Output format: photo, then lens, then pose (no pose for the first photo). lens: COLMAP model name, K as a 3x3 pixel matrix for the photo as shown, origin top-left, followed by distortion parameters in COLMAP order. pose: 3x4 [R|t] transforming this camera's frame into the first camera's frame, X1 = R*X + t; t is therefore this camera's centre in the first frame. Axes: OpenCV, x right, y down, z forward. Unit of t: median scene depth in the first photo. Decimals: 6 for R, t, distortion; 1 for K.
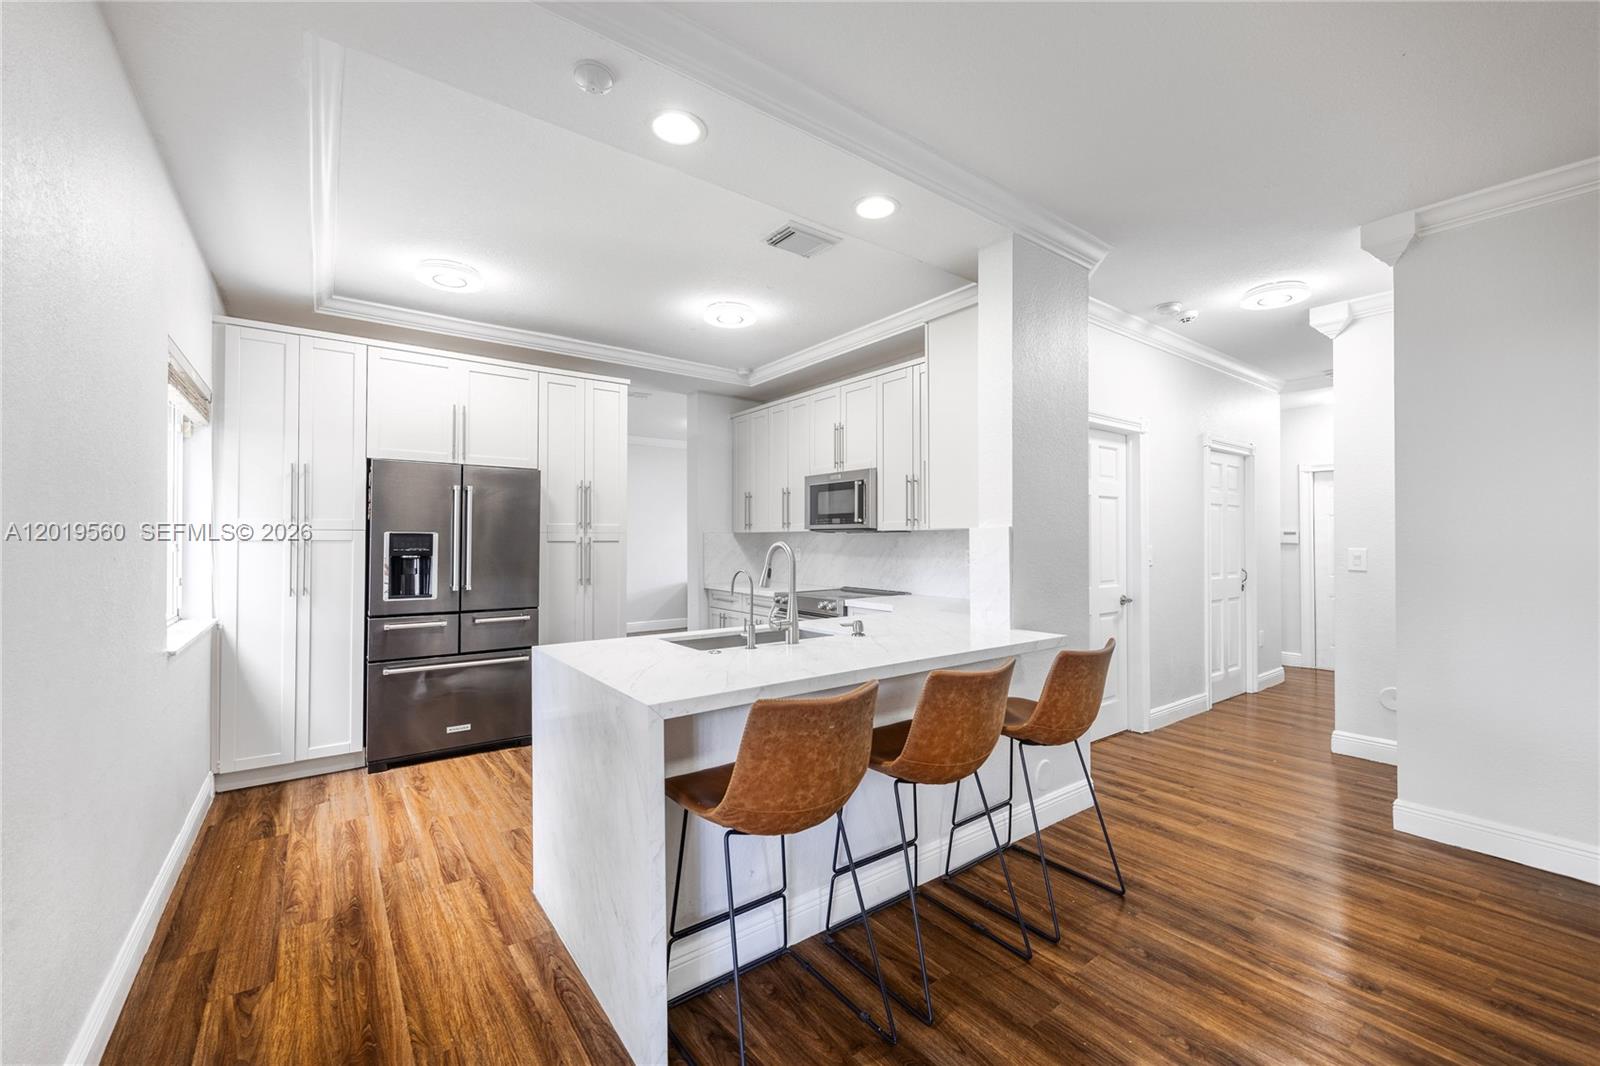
lens RADIAL K [[648.0, 0, 809.9], [0, 648.0, 533.2], [0, 0, 1]] dist [0.001249, -0.000077]
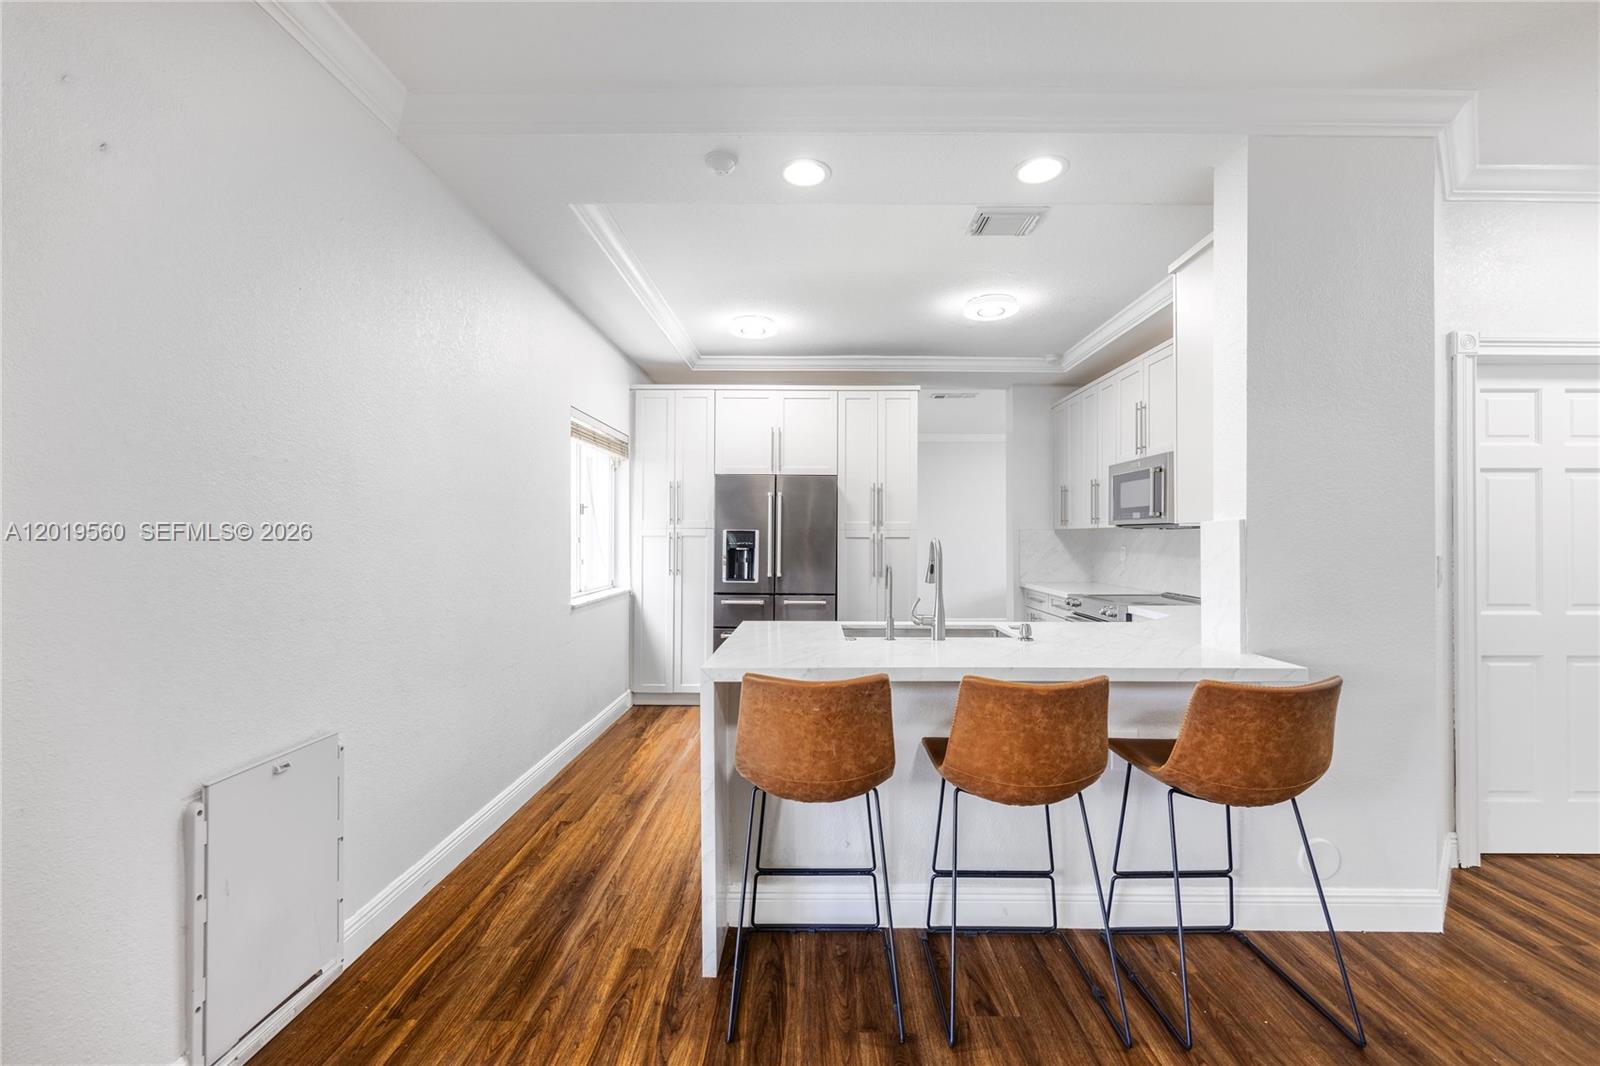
lens RADIAL K [[648.0, 0, 809.9], [0, 648.0, 533.2], [0, 0, 1]] dist [0.001249, -0.000077]
pose [[0.793345, -0.000452, -0.608772, 0.368414], [0.003074, 0.999990, 0.003263, 0.001693], [0.608764, -0.004460, 0.793338, 0.076264]]
